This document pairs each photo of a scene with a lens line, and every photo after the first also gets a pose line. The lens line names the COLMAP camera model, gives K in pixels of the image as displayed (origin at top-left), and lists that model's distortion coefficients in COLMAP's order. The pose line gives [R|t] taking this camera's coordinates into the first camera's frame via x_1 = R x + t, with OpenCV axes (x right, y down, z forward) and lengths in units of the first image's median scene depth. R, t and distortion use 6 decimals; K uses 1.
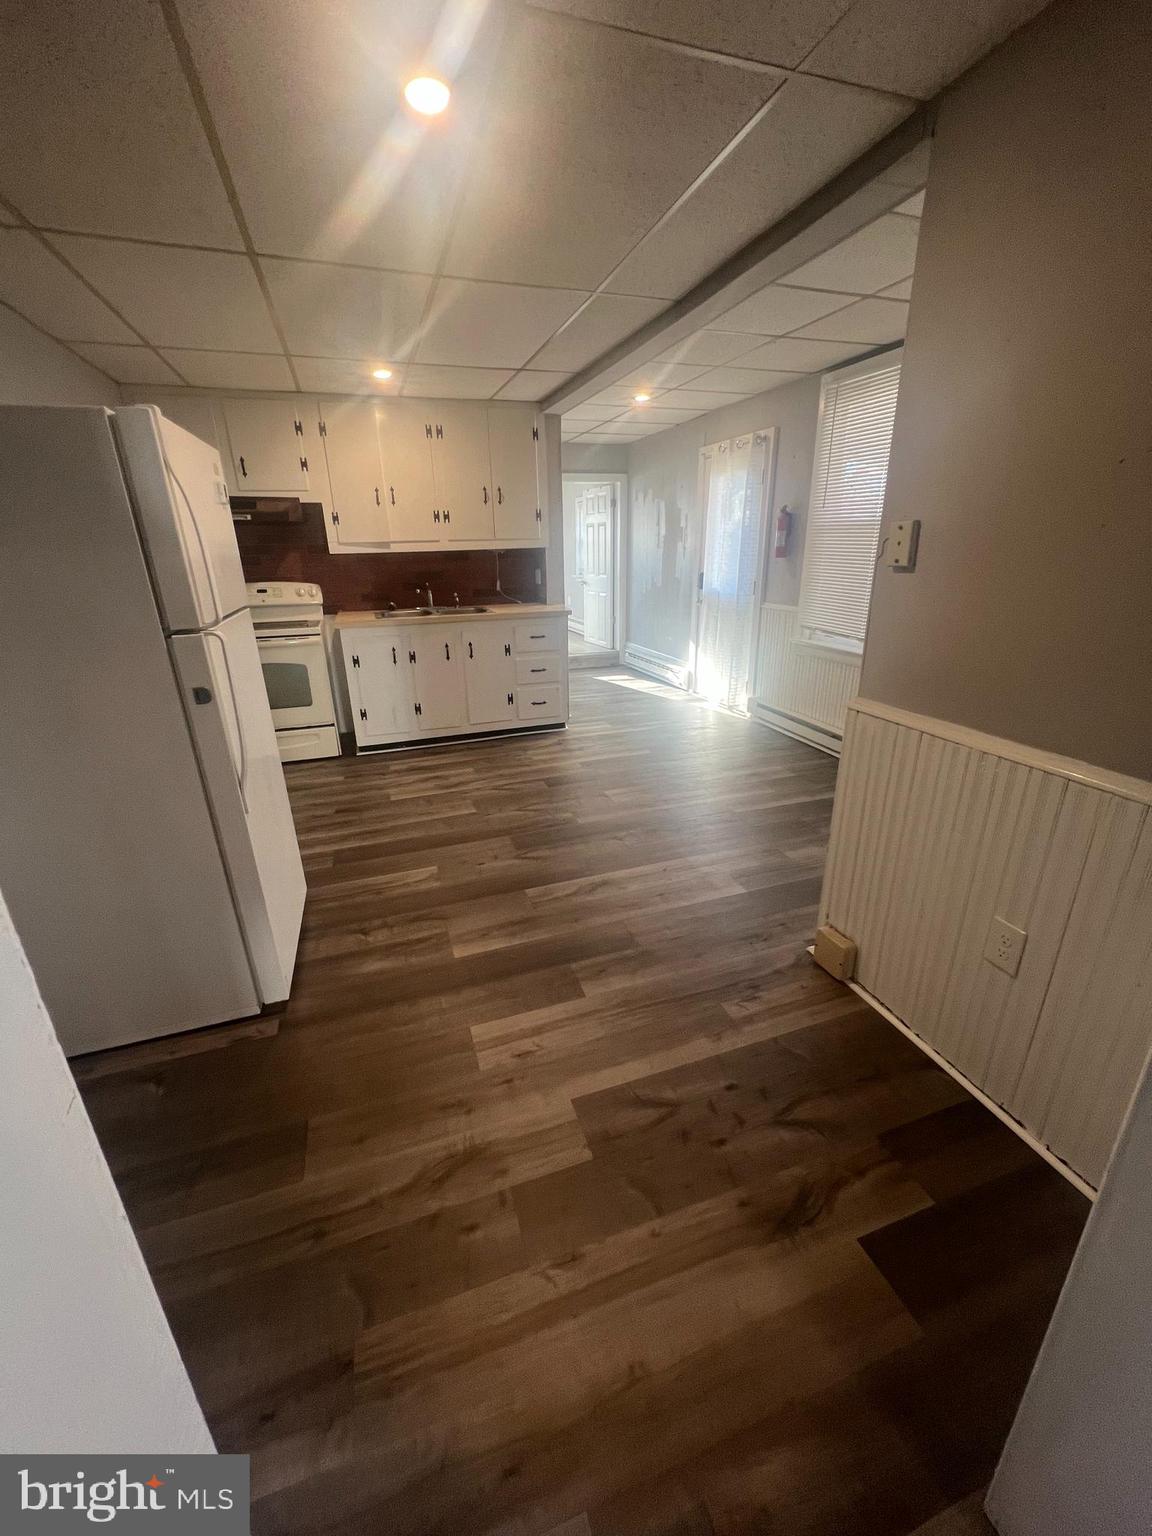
lens RADIAL K [[610.3, 0, 576.0], [0, 610.3, 768.0], [0, 0, 1]] dist [-0.001868, -0.000065]
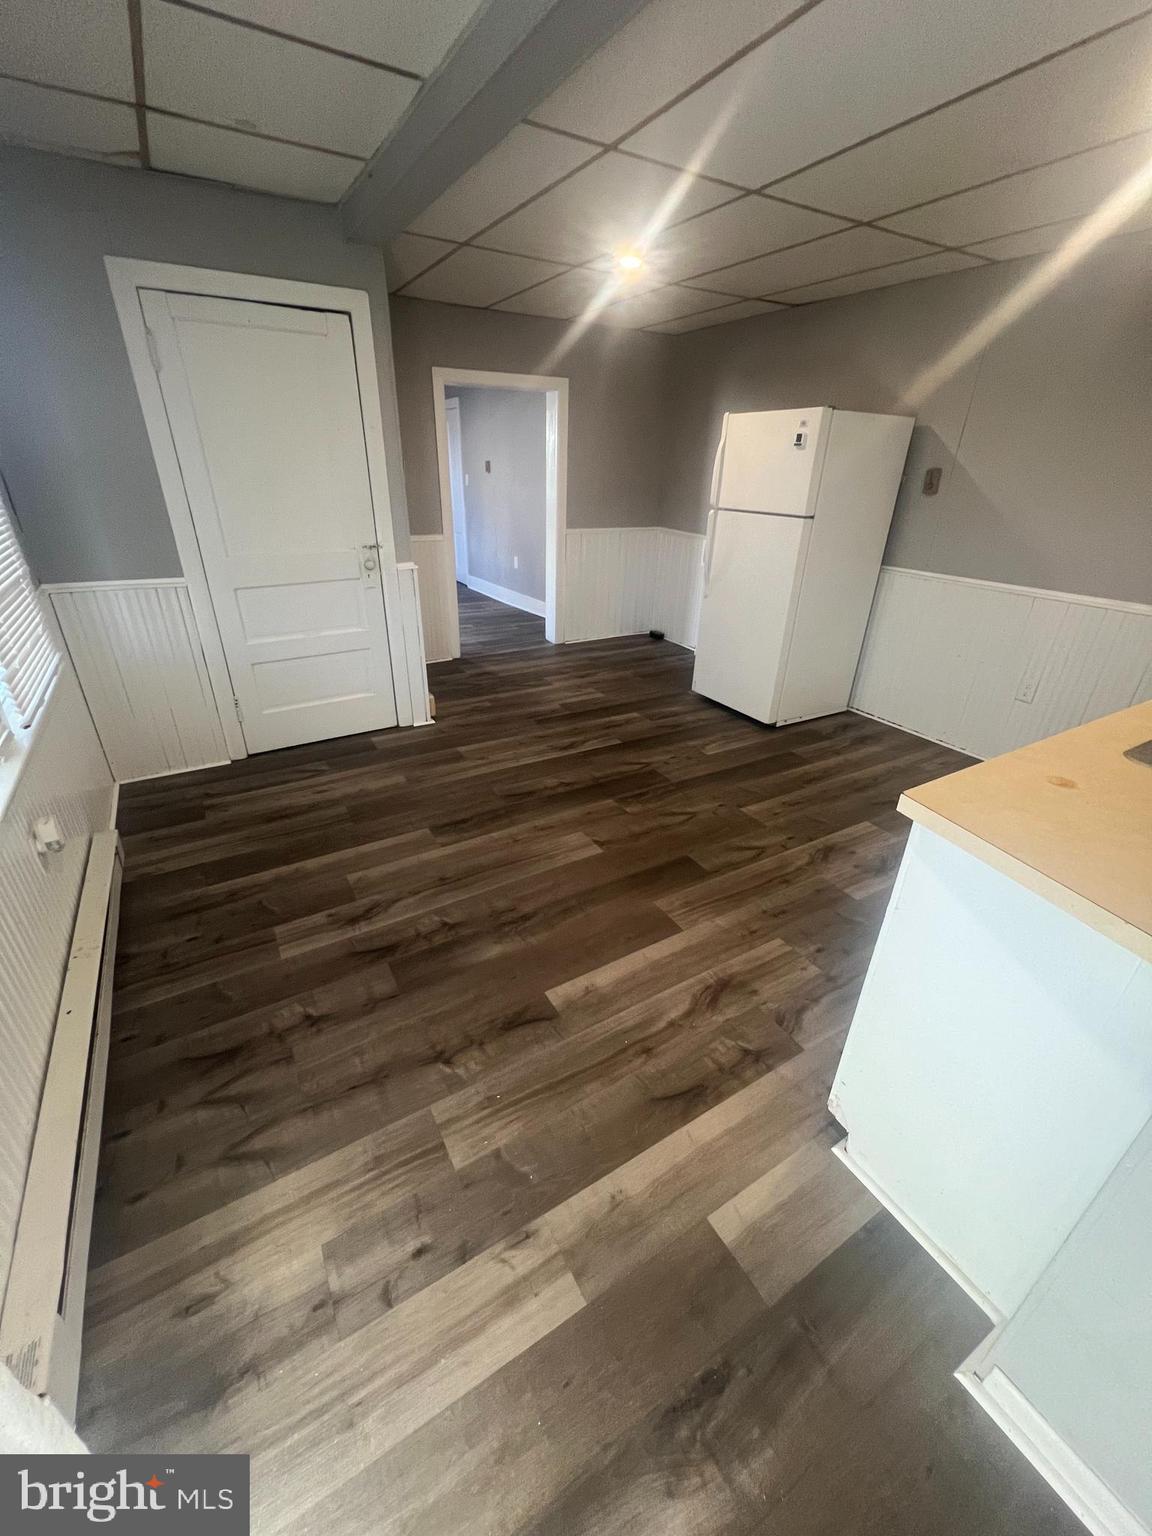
lens RADIAL K [[610.3, 0, 576.0], [0, 610.3, 768.0], [0, 0, 1]] dist [-0.001868, -0.000065]
pose [[-0.977524, 0.098416, -0.186444, 0.285237], [-0.070055, 0.682472, 0.727547, -0.770125], [0.198845, 0.724256, -0.660238, 2.017834]]
